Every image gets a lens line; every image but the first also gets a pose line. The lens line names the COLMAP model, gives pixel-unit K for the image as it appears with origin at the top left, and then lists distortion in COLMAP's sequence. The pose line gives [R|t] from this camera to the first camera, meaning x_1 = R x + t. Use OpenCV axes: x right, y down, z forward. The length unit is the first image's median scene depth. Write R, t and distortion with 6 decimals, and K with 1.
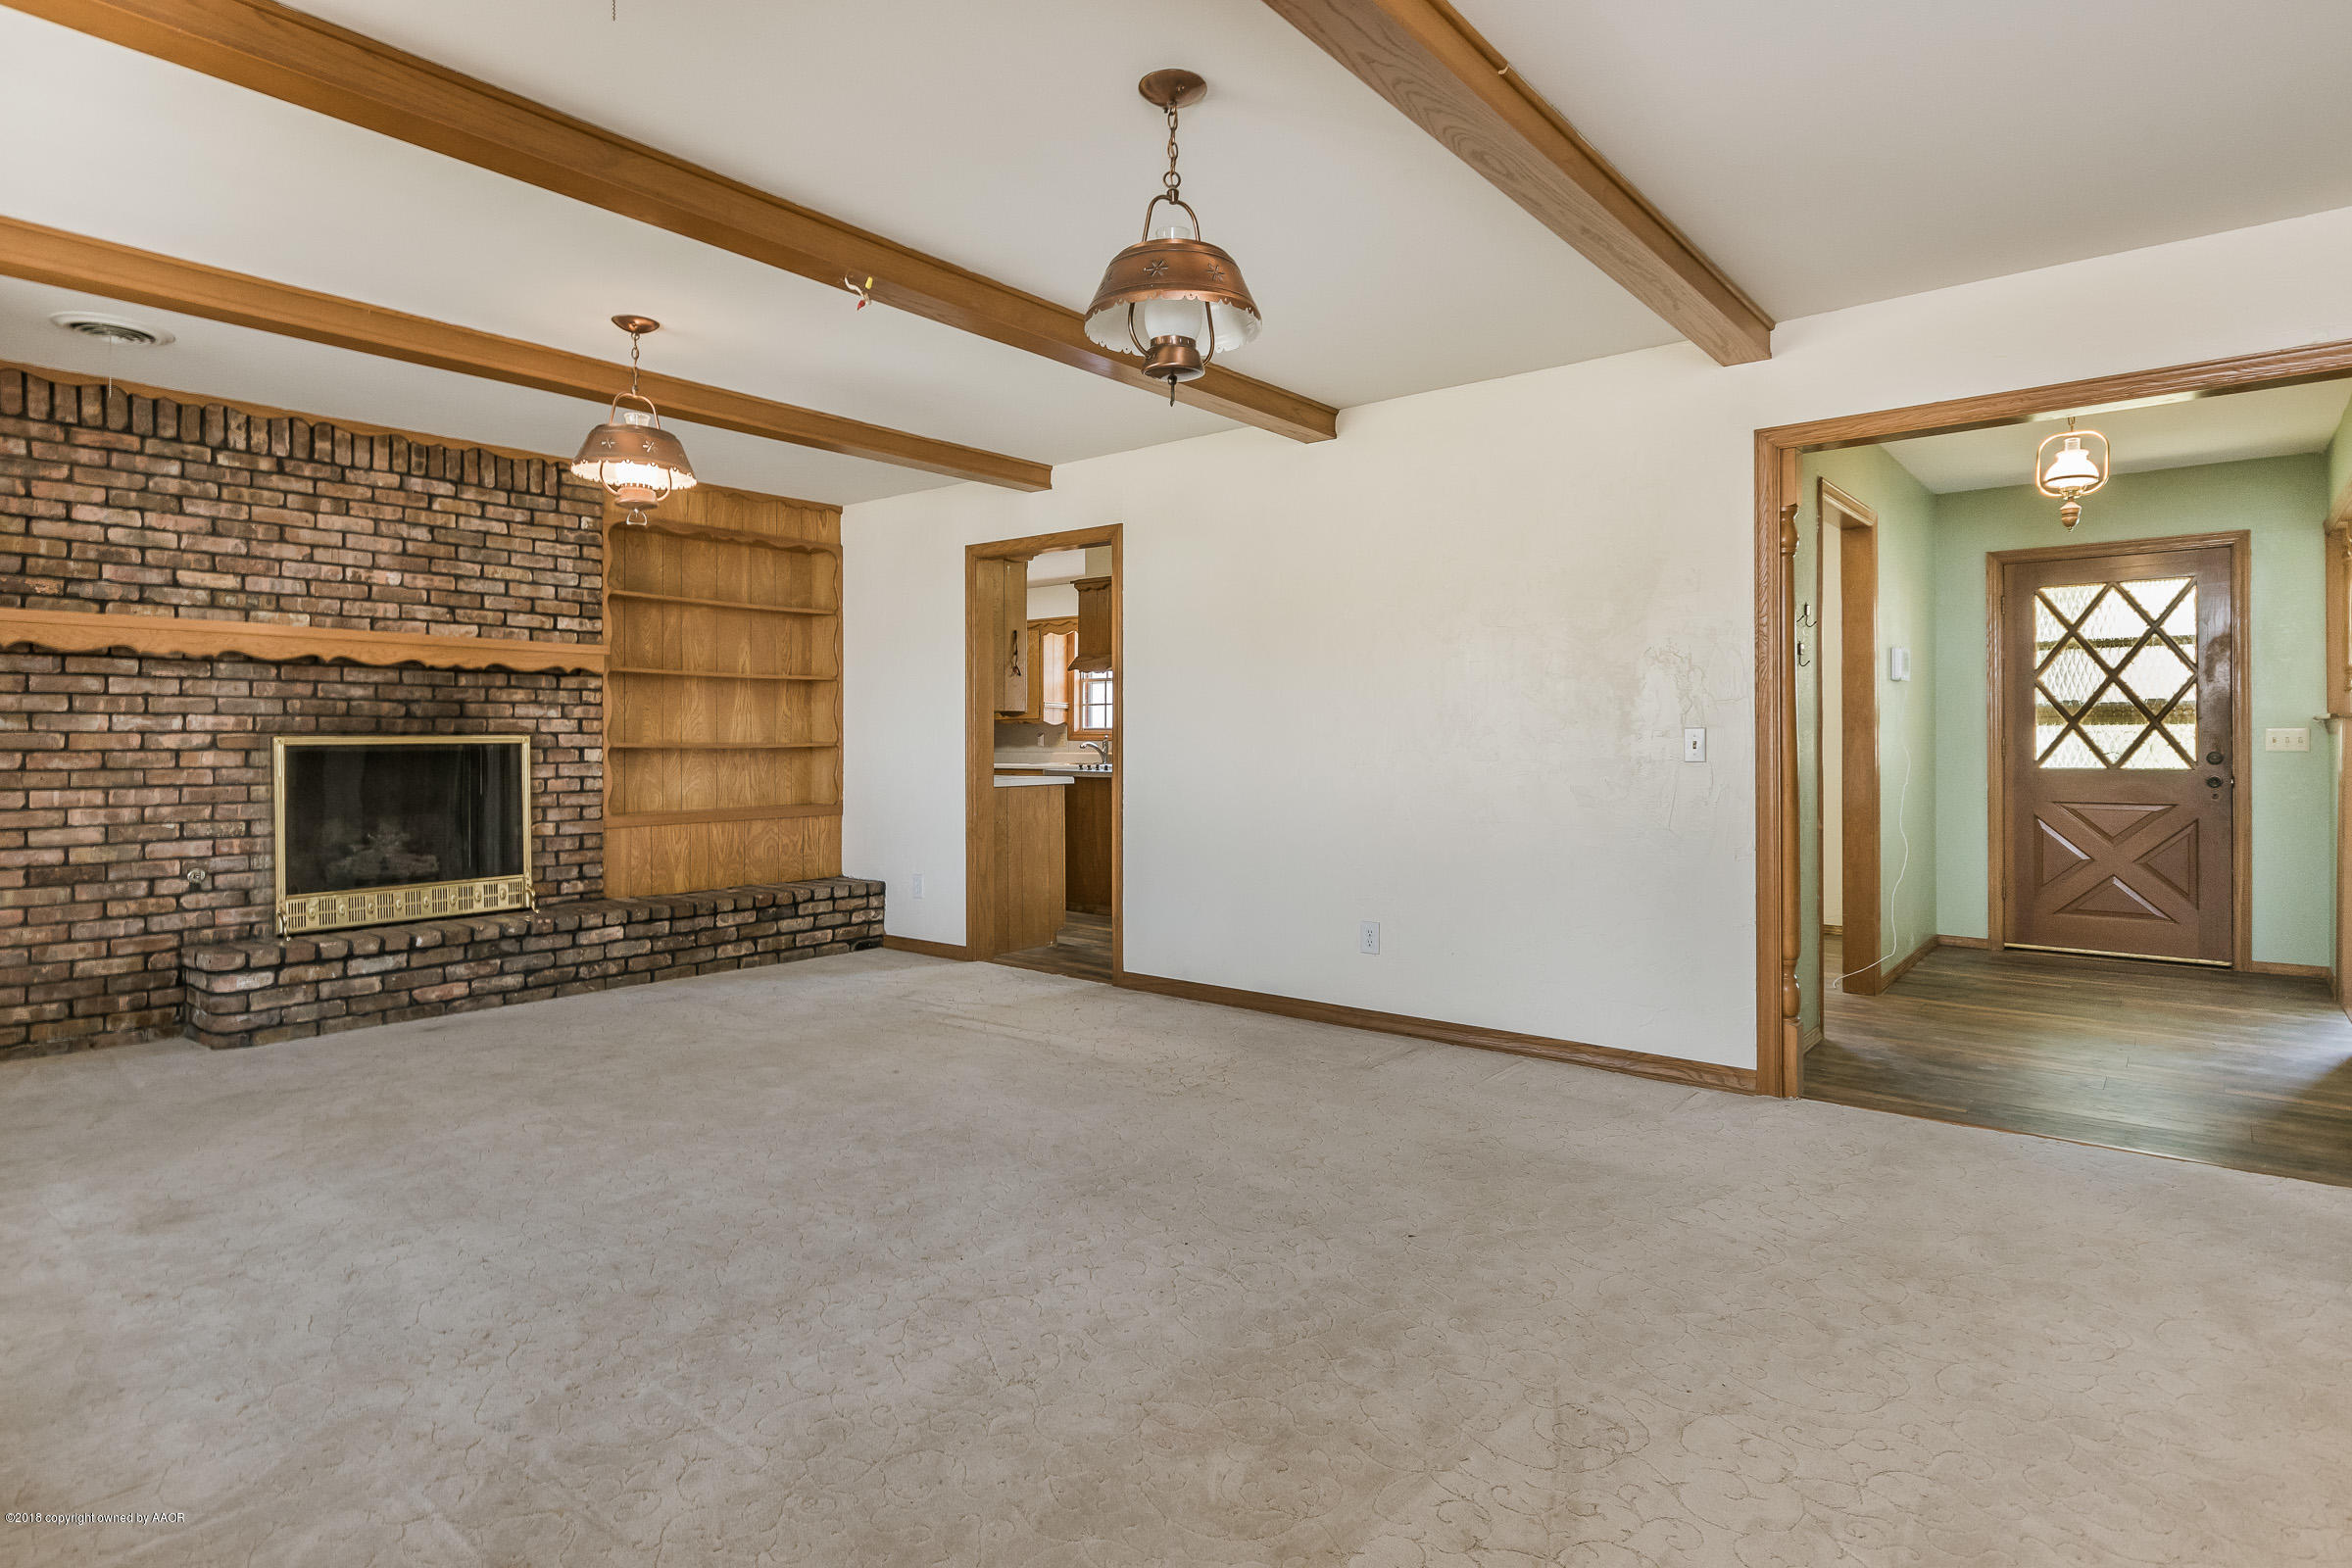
lens RADIAL K [[1206.1, 0, 1185.3], [0, 1206.1, 744.5], [0, 0, 1]] dist [0.005476, -0.002430]
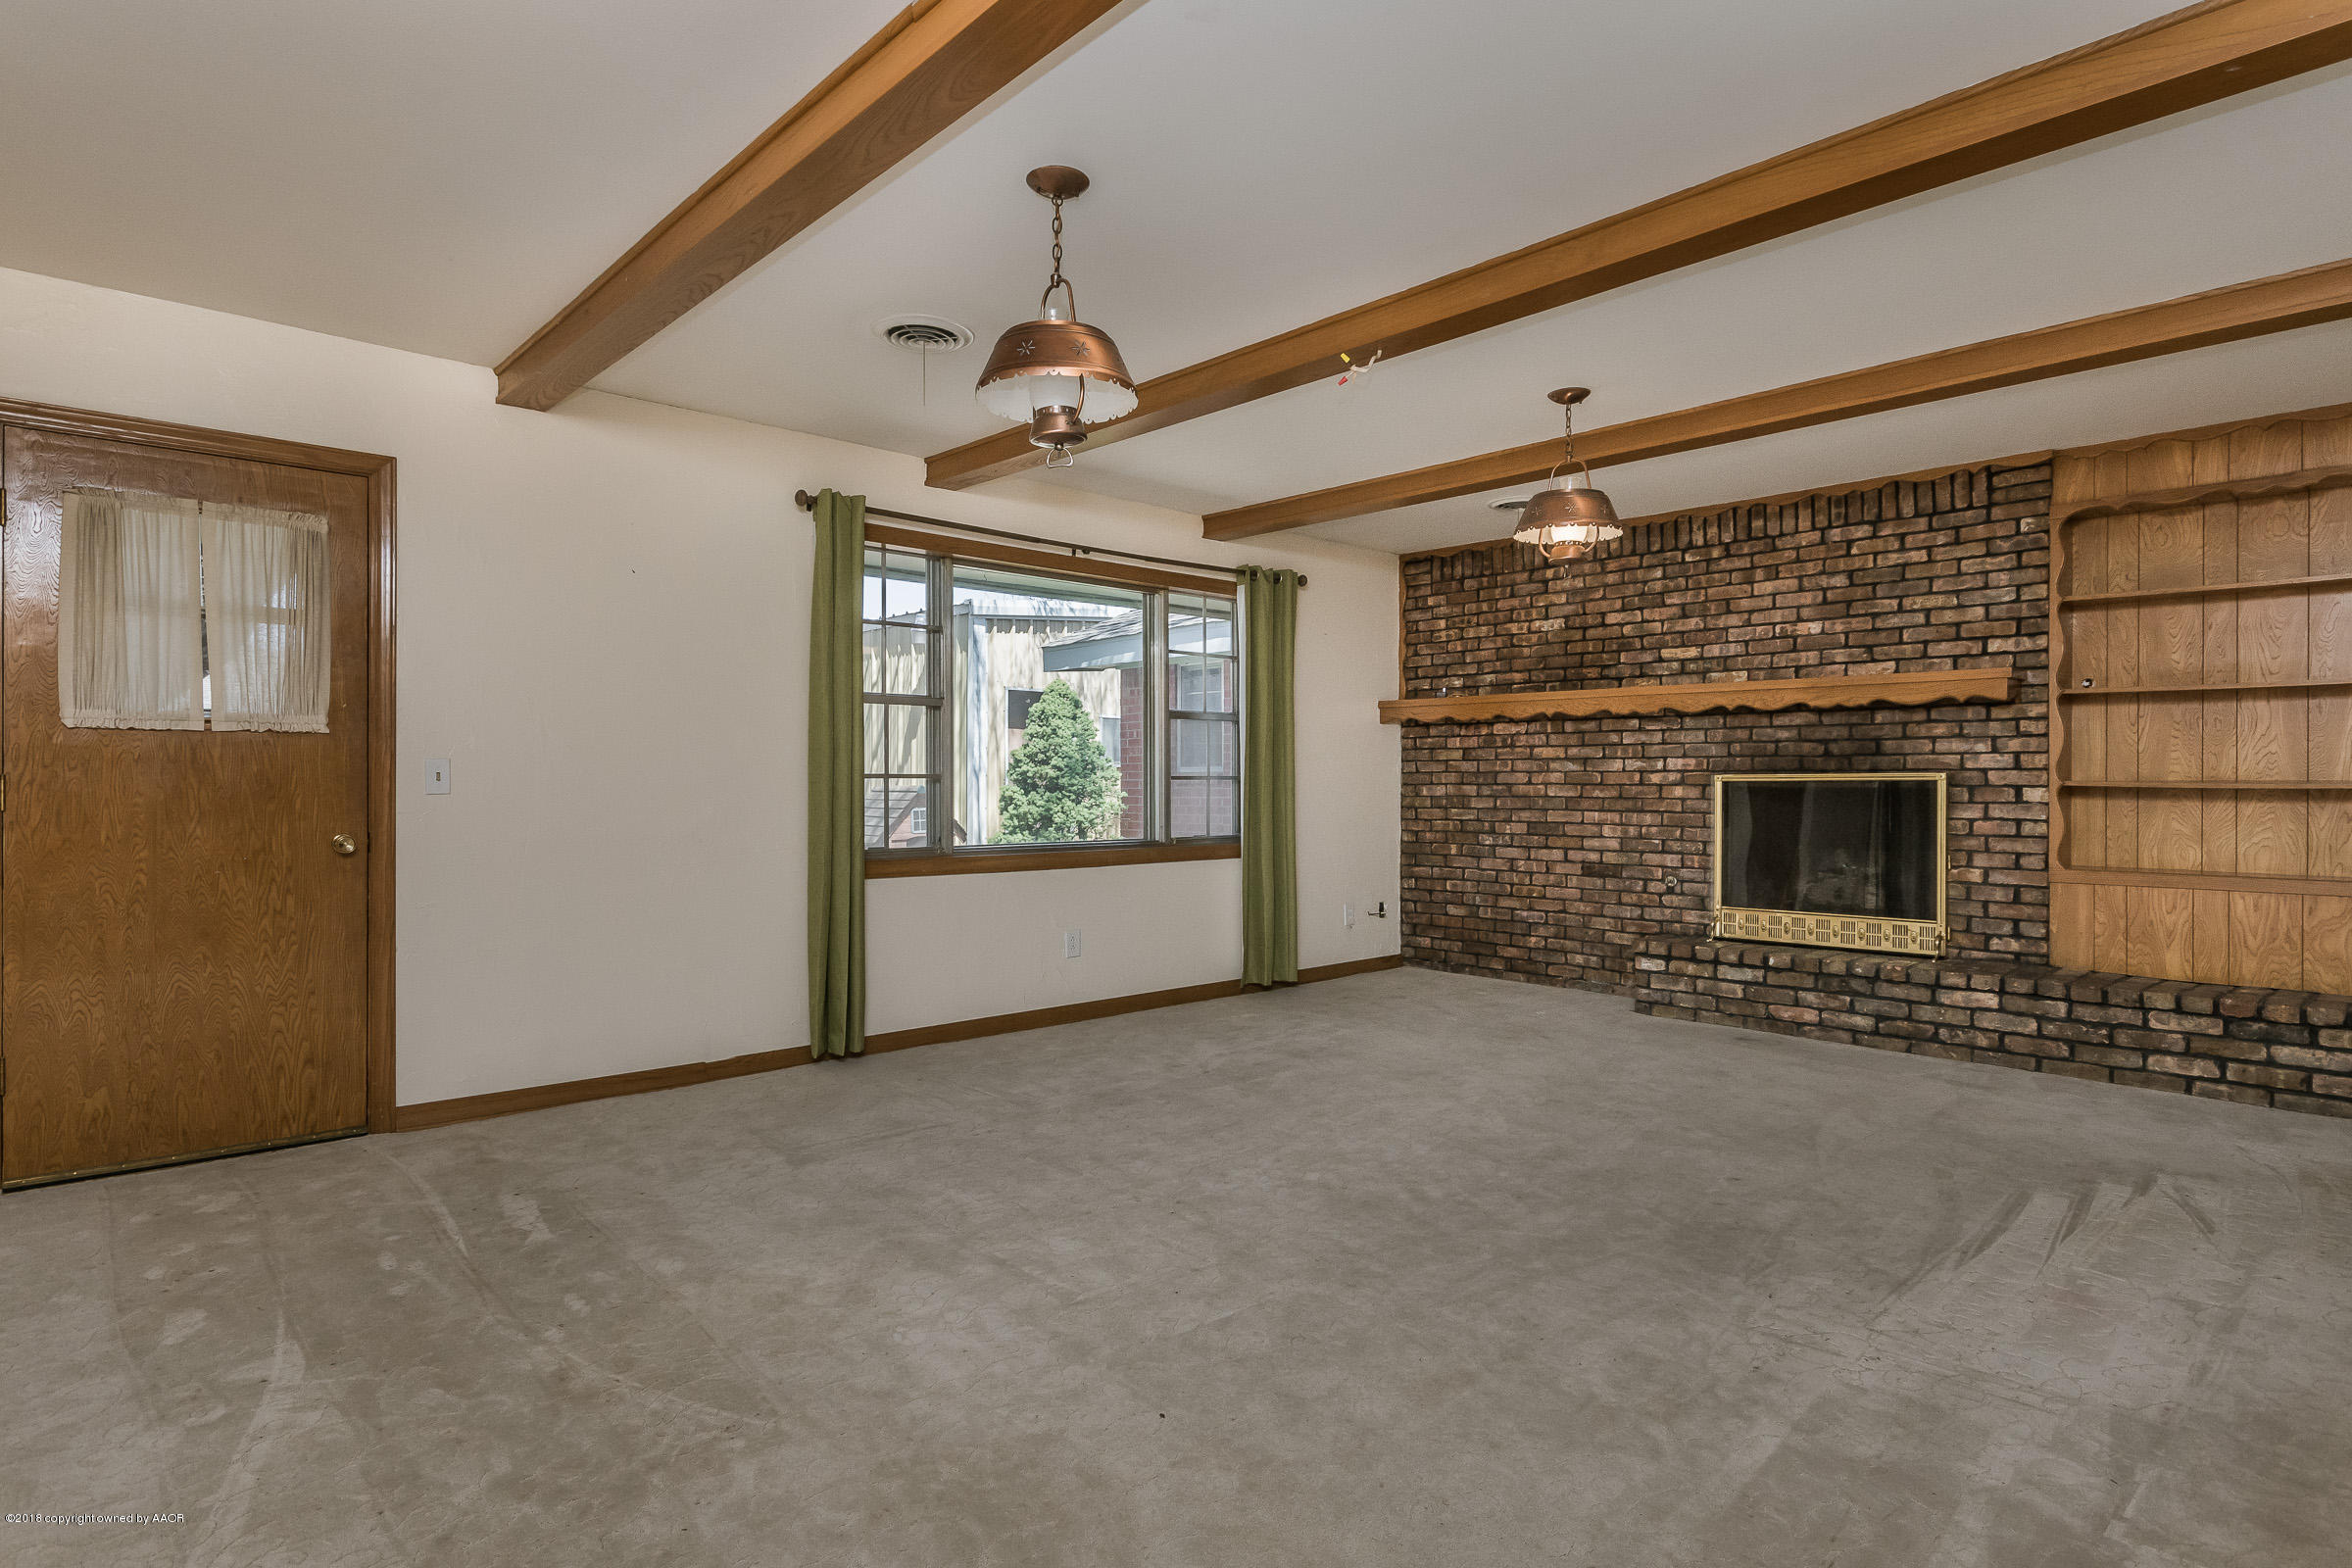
lens RADIAL K [[1206.1, 0, 1176.5], [0, 1206.1, 782.9], [0, 0, 1]] dist [0.005476, -0.002430]
pose [[-0.117691, 0.003124, -0.993045, 0.488608], [-0.004732, 0.999982, 0.003706, 0.000087], [0.993039, 0.005135, -0.117674, 0.565070]]
